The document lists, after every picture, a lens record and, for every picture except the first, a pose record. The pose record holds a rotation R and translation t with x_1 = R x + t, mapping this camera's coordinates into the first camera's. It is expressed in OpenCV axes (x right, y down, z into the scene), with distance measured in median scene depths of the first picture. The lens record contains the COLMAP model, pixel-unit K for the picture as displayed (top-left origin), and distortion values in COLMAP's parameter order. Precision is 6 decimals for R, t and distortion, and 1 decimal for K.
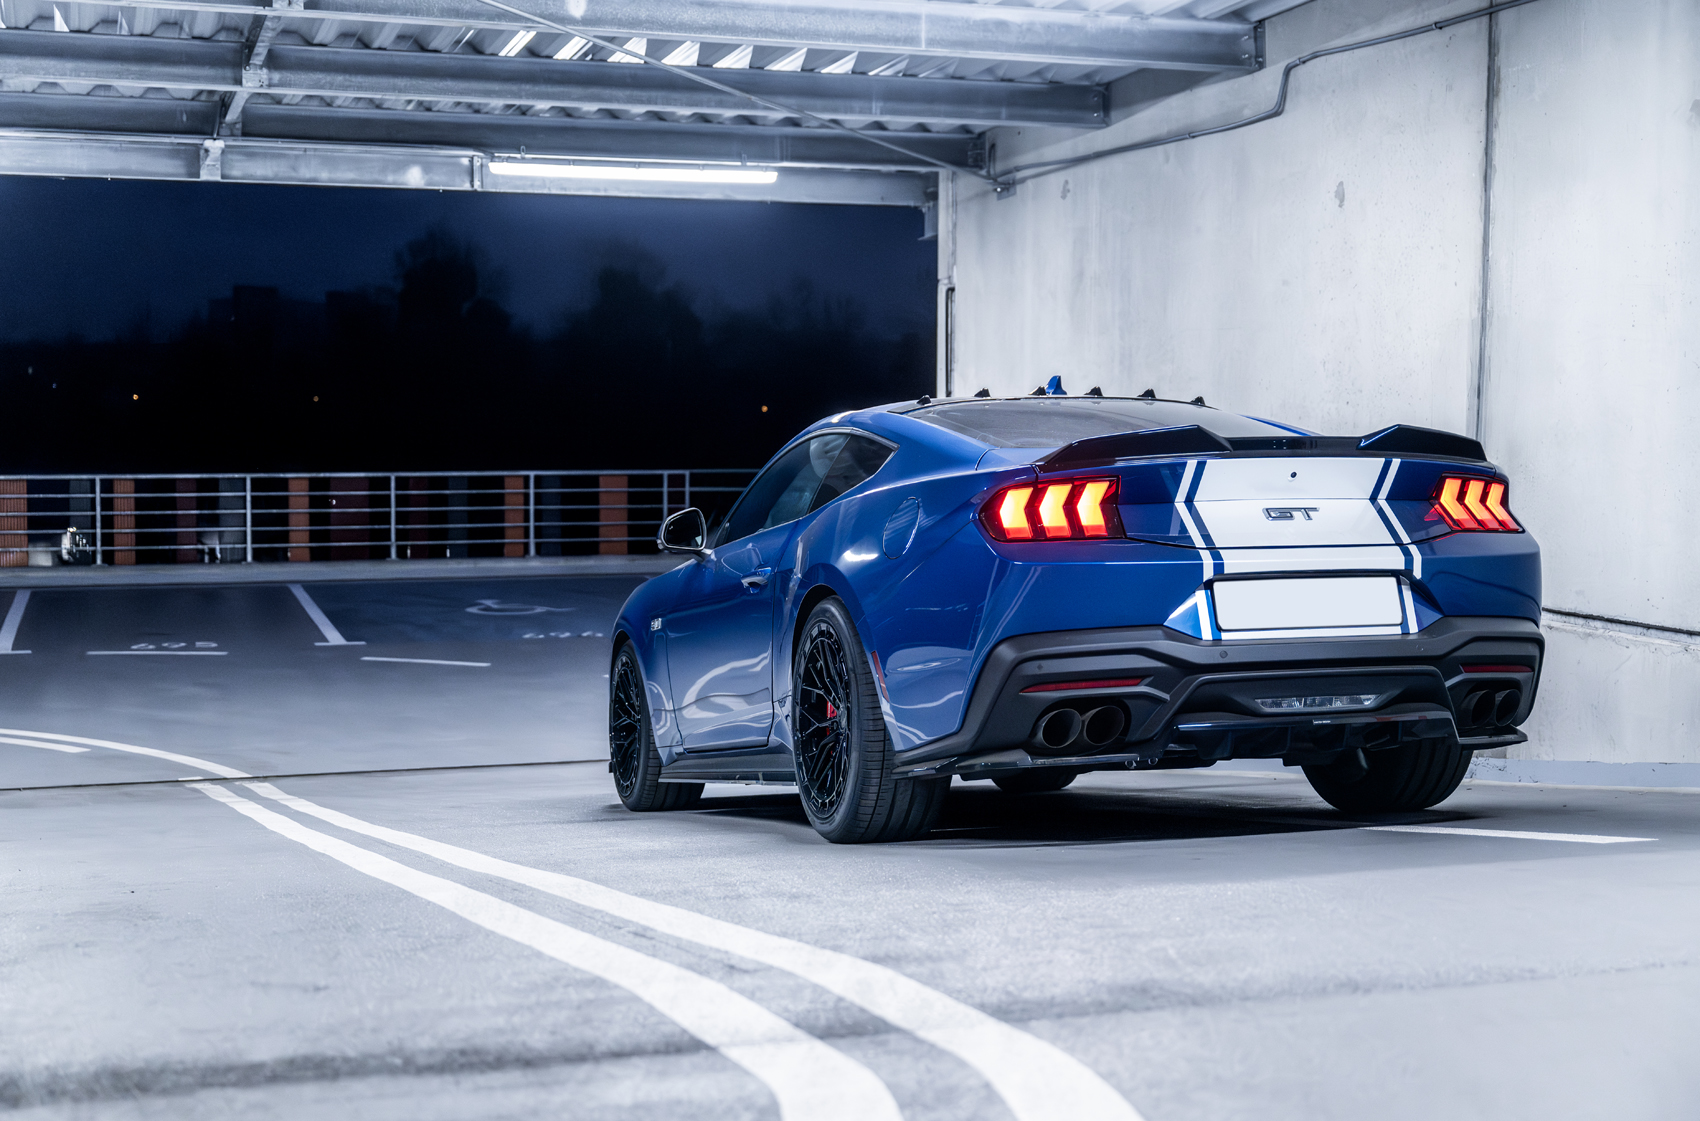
lens RADIAL K [[2217.9, 0, 850.0], [0, 2217.9, 560.5], [0, 0, 1]] dist [0.000597, 0.035190]
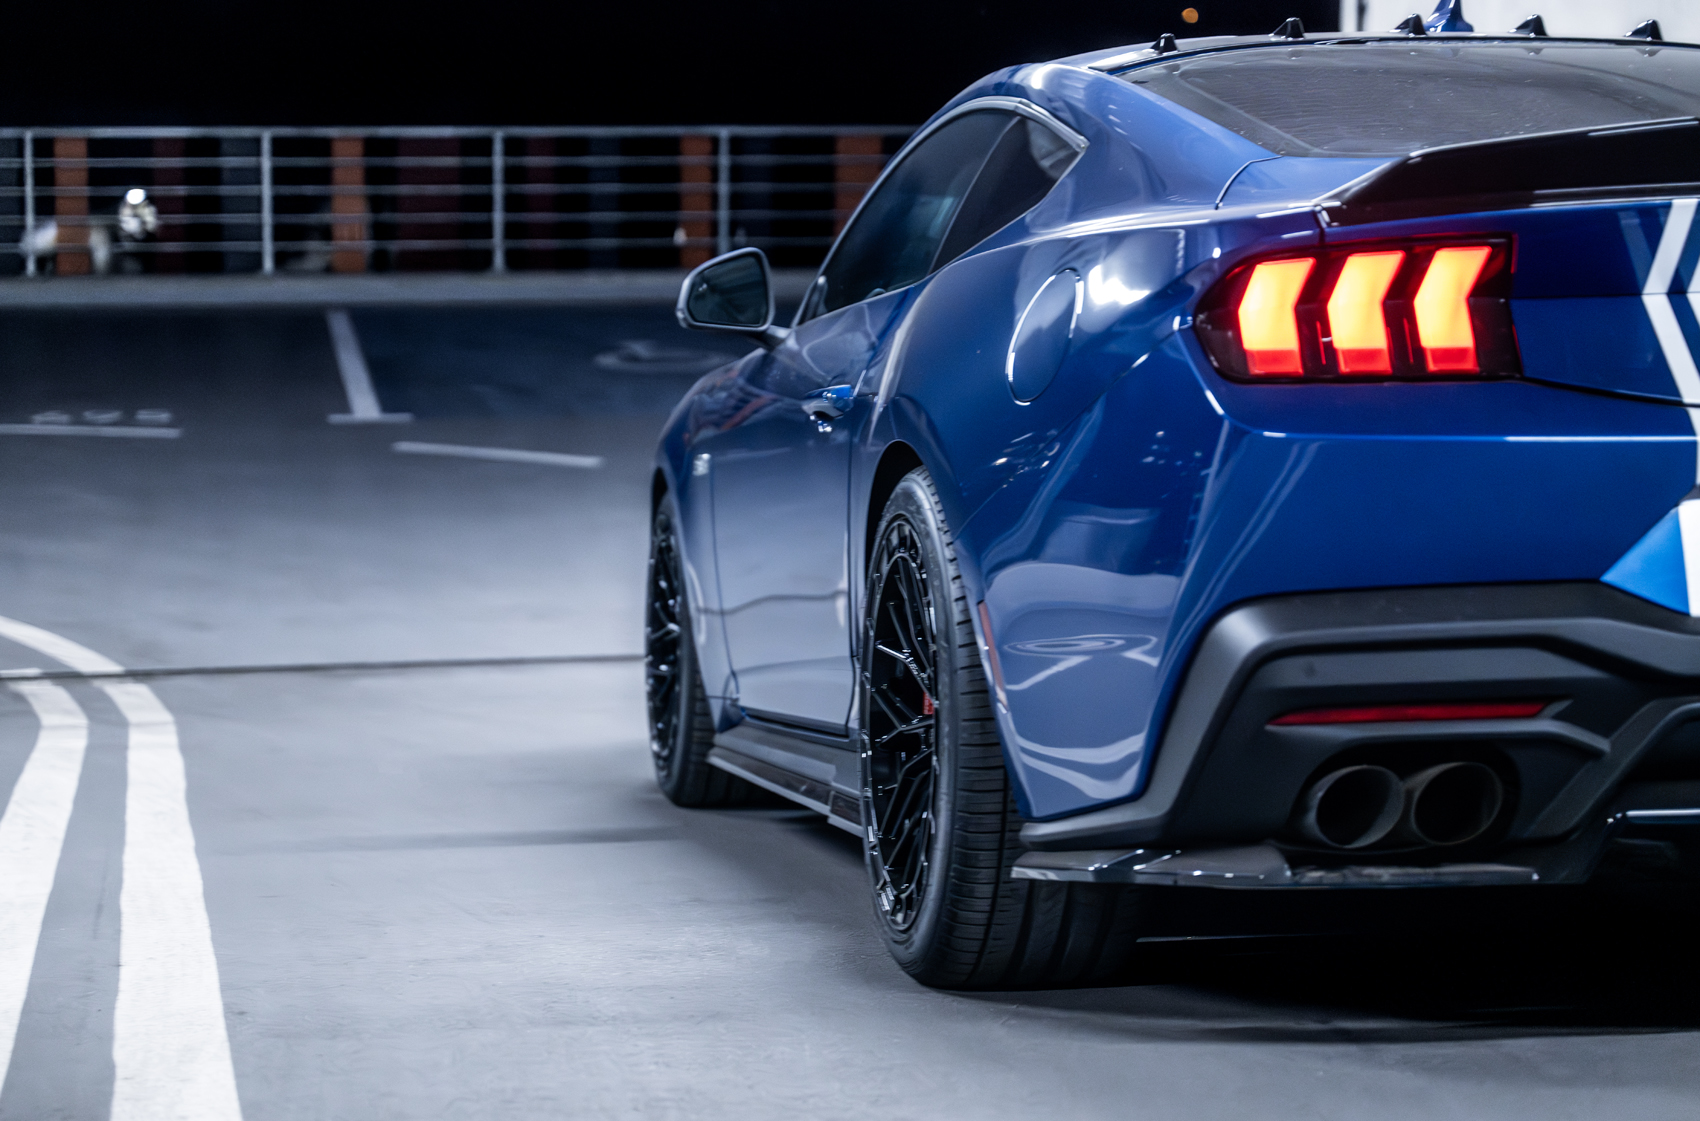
lens RADIAL K [[3380.2, 0, 850.0], [0, 3380.2, 560.5], [0, 0, 1]] dist [0.013059, -0.104886]
pose [[0.990236, 0.025751, -0.137000, 0.057268], [-0.013080, 0.995617, 0.092601, -0.022998], [0.138784, -0.089905, 0.986233, 0.215567]]
